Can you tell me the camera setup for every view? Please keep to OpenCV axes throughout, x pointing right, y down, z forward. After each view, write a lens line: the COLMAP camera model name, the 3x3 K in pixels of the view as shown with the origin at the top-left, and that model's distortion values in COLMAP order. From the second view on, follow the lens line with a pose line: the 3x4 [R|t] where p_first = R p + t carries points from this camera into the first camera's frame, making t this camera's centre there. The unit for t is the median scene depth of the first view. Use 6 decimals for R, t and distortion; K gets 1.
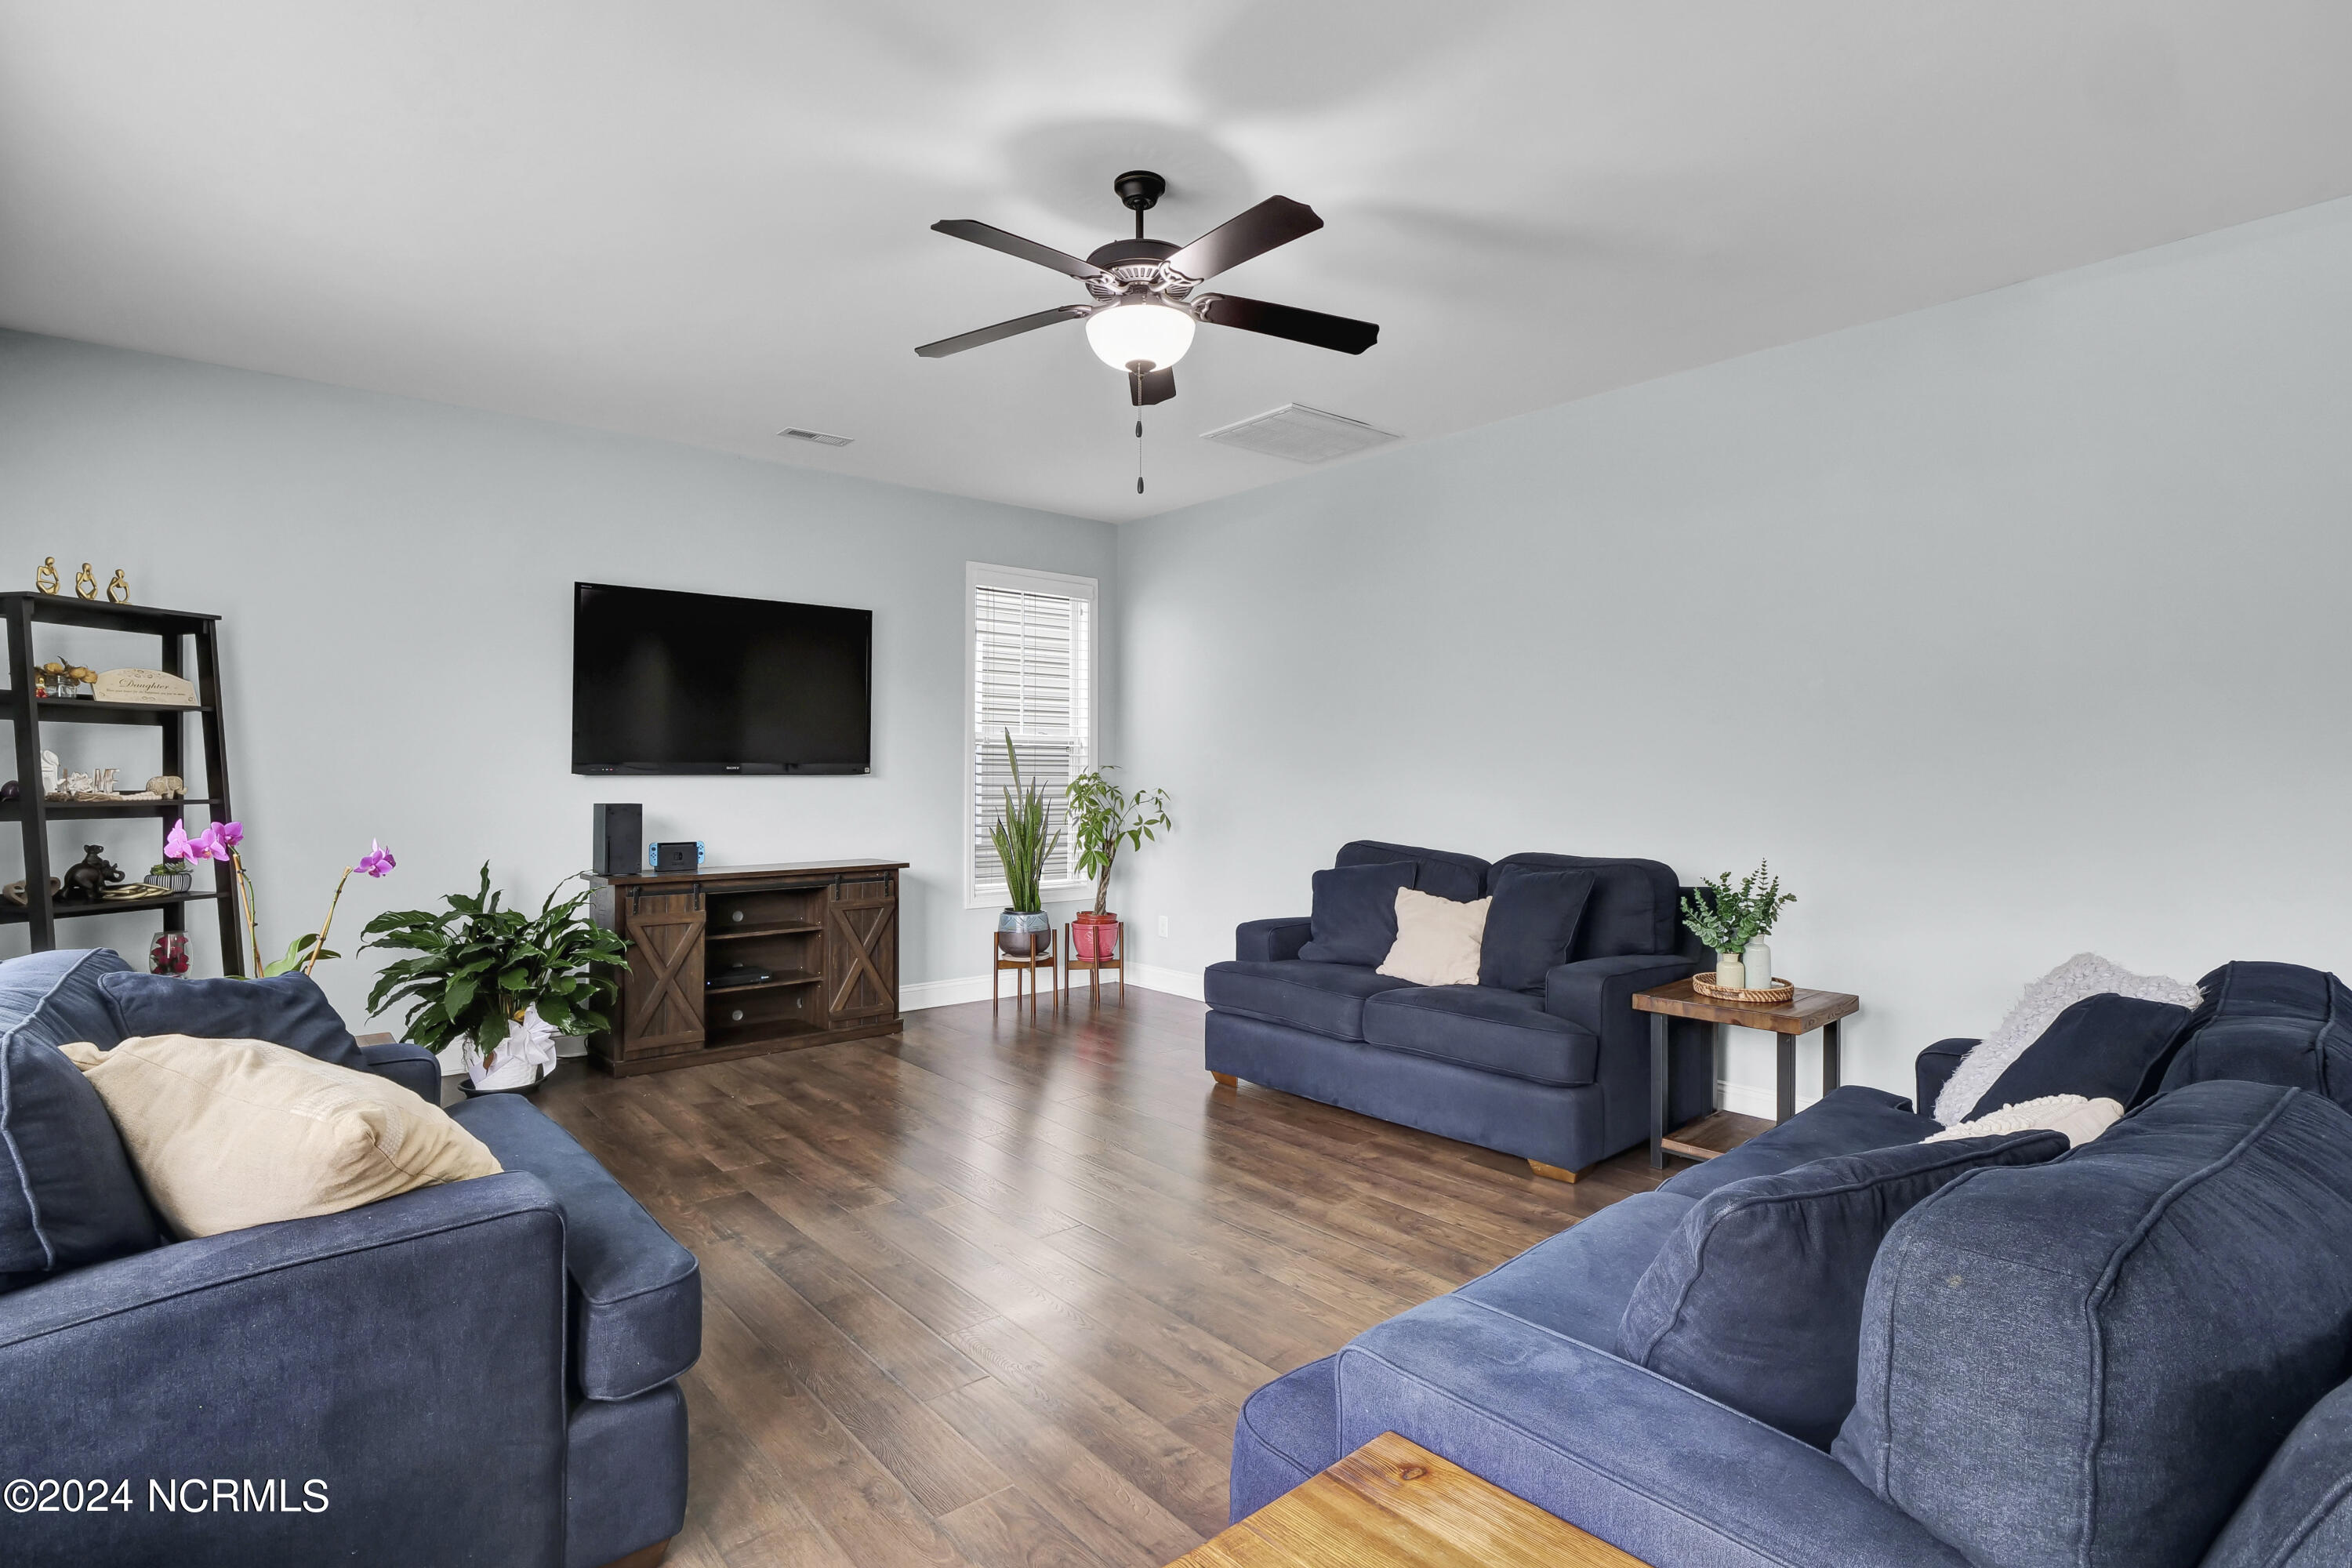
lens RADIAL K [[1153.8, 0, 1162.0], [0, 1153.8, 764.5], [0, 0, 1]] dist [-0.004663, -0.000283]
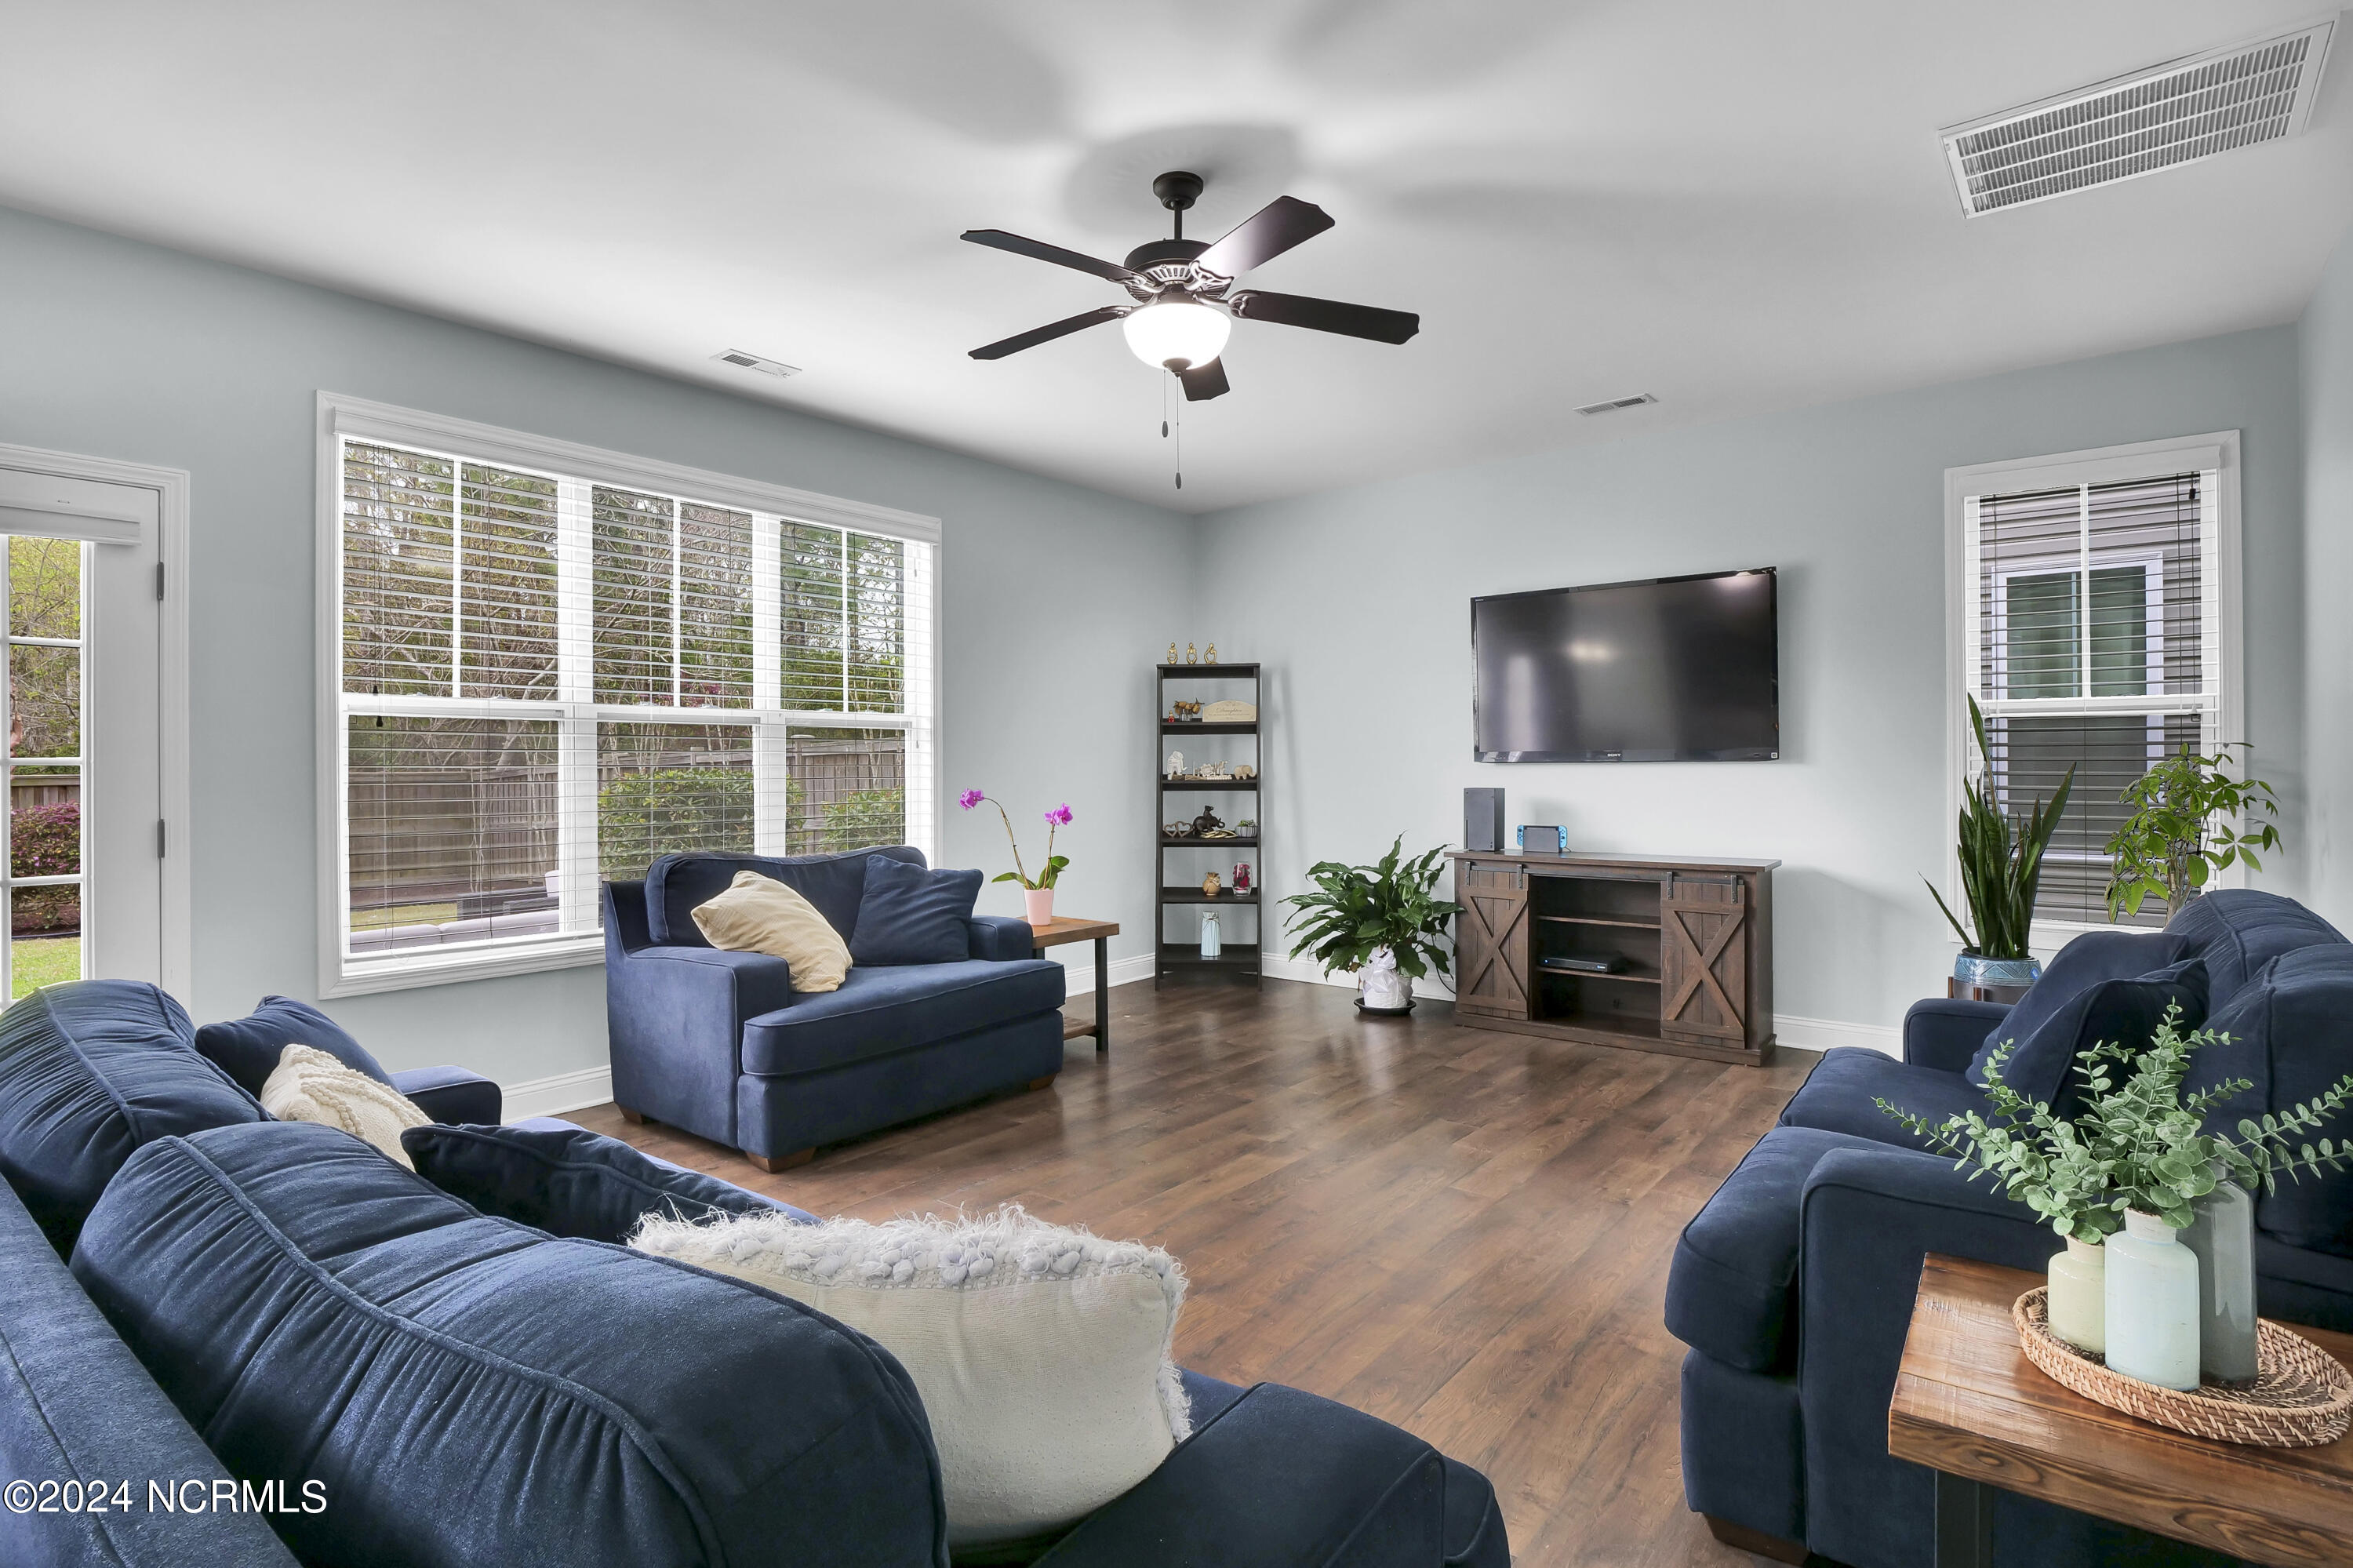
lens RADIAL K [[1154.3, 0, 1162.5], [0, 1154.3, 764.5], [0, 0, 1]] dist [-0.004663, -0.000283]
pose [[0.190801, -0.003288, -0.981623, 0.583547], [0.014014, 0.999902, -0.000626, 0.006539], [0.981529, -0.013637, 0.190829, 0.468144]]
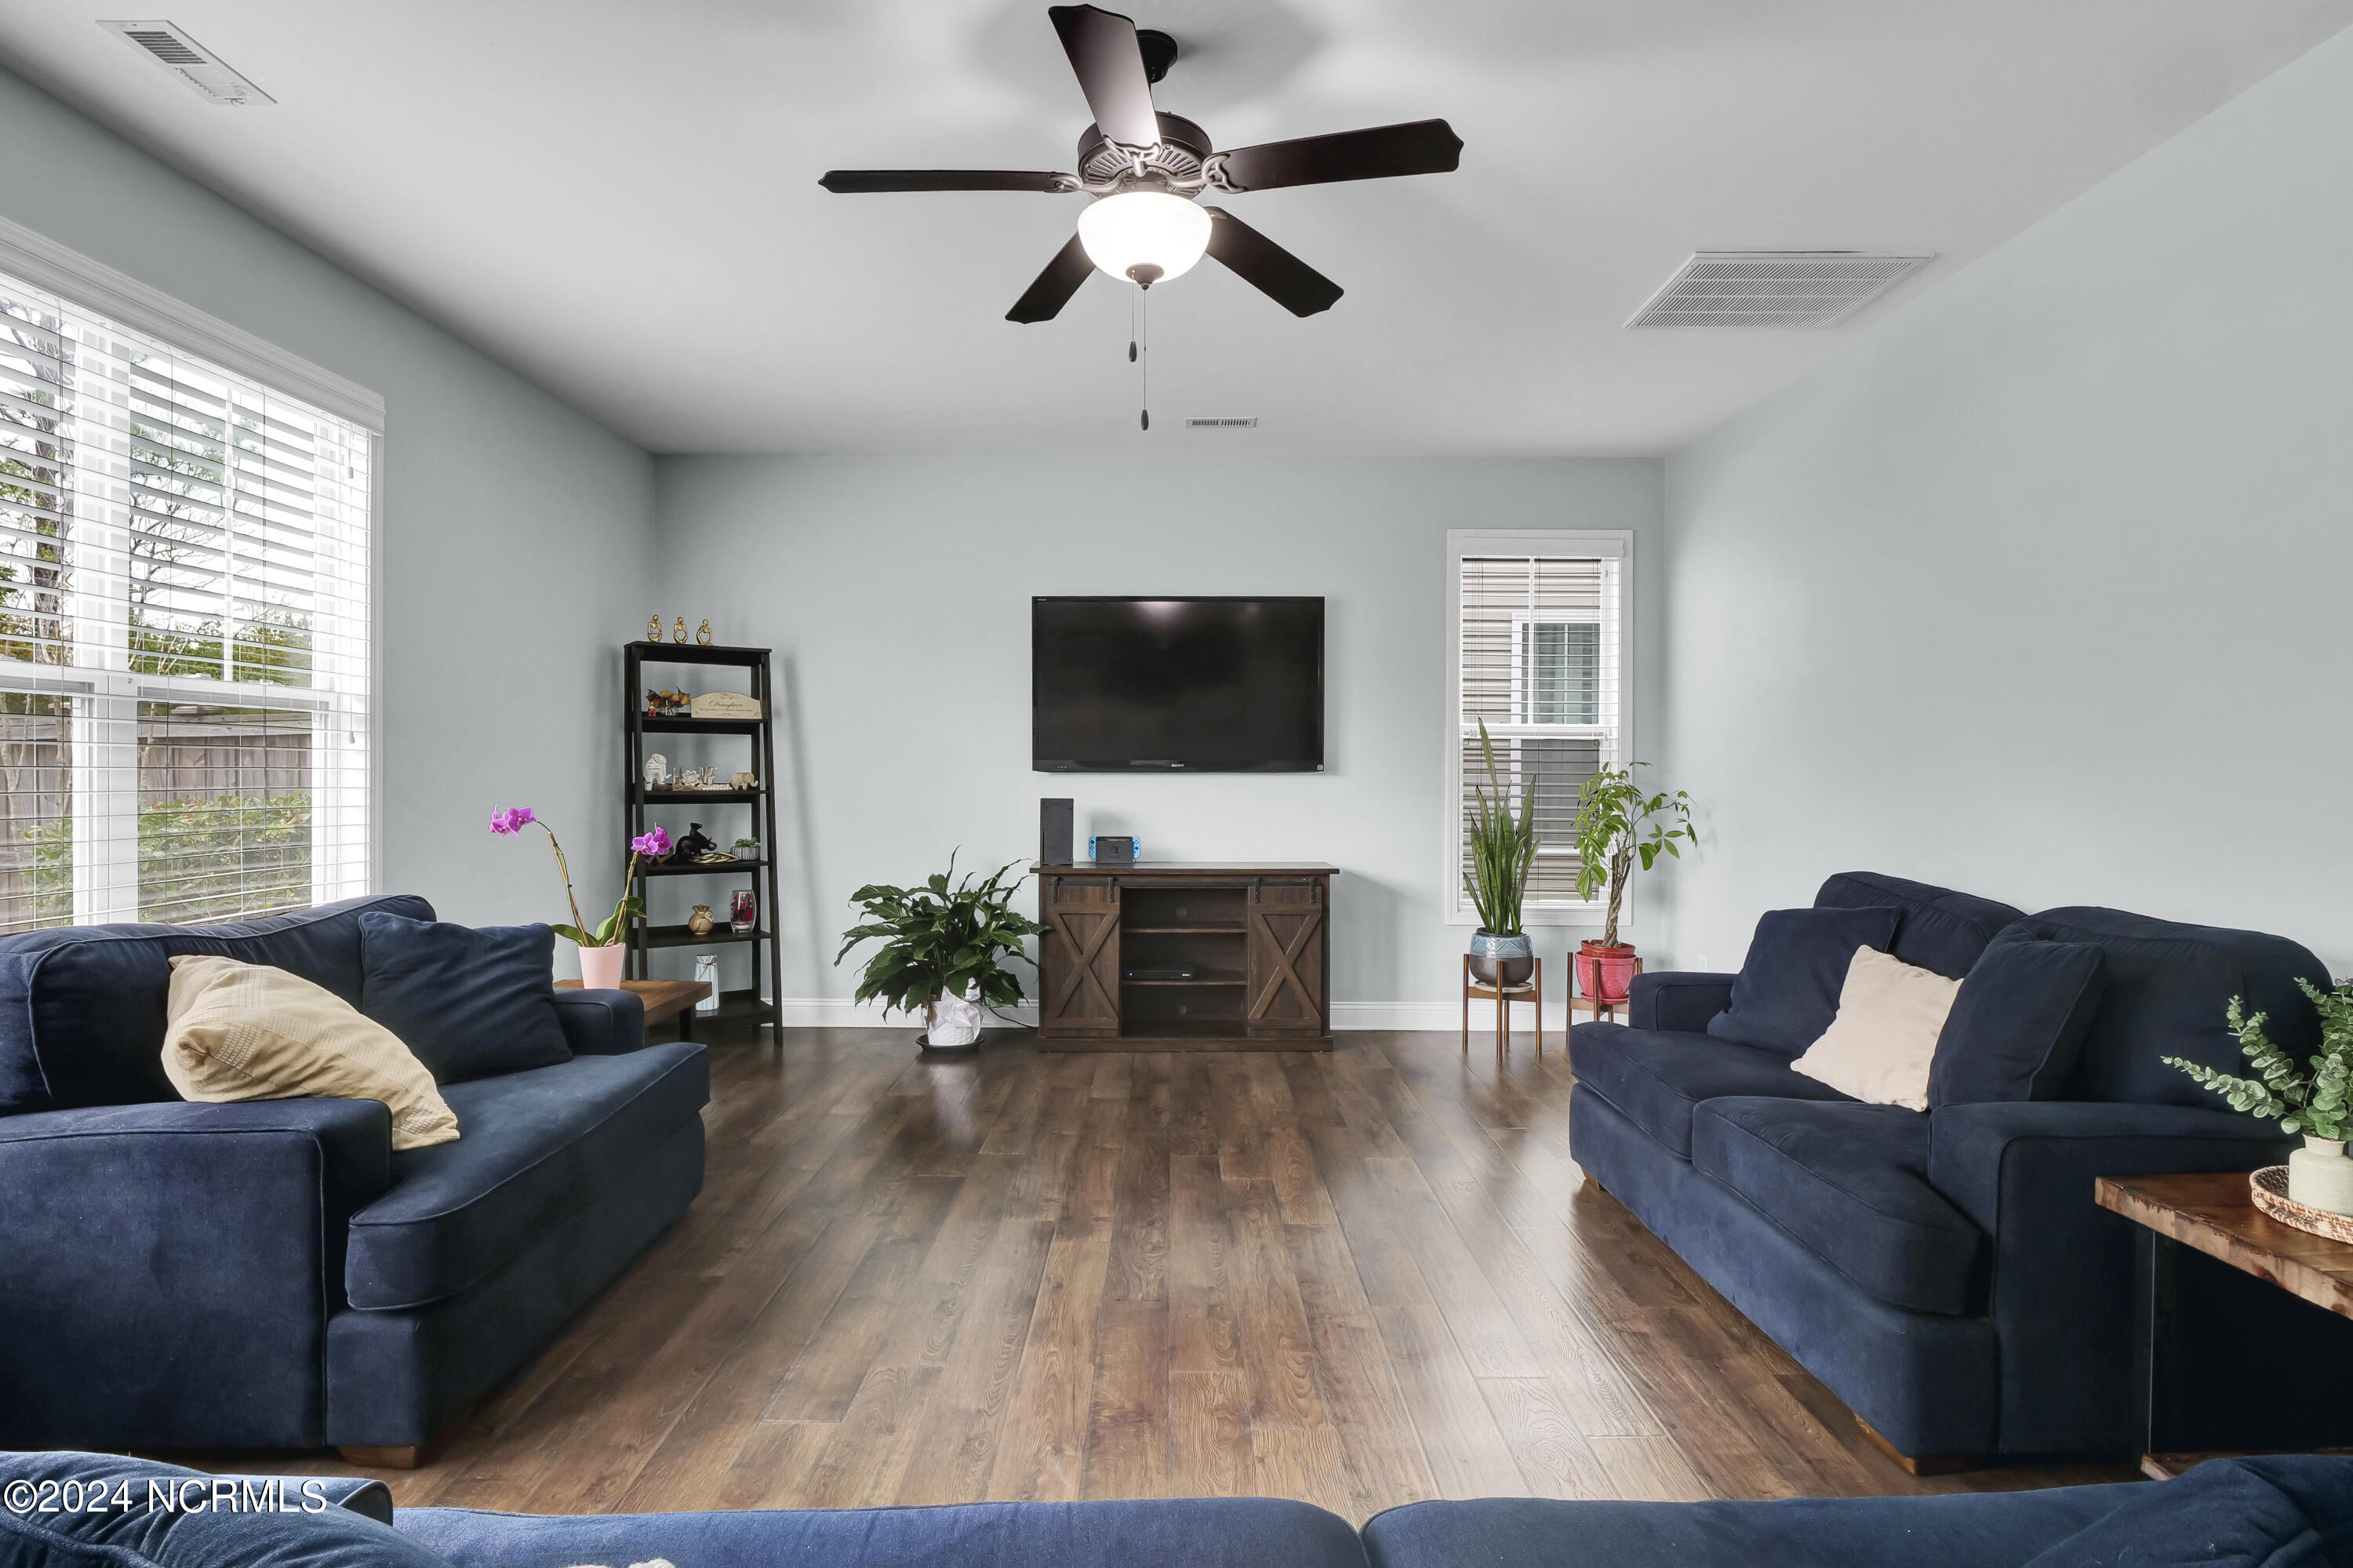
lens RADIAL K [[1184.4, 0, 1165.2], [0, 1184.4, 775.6], [0, 0, 1]] dist [-0.003844, -0.000415]
pose [[0.764604, 0.003335, -0.644491, 0.318620], [0.003836, 0.999945, 0.009726, 0.001751], [0.644488, -0.009909, 0.764550, 0.215698]]
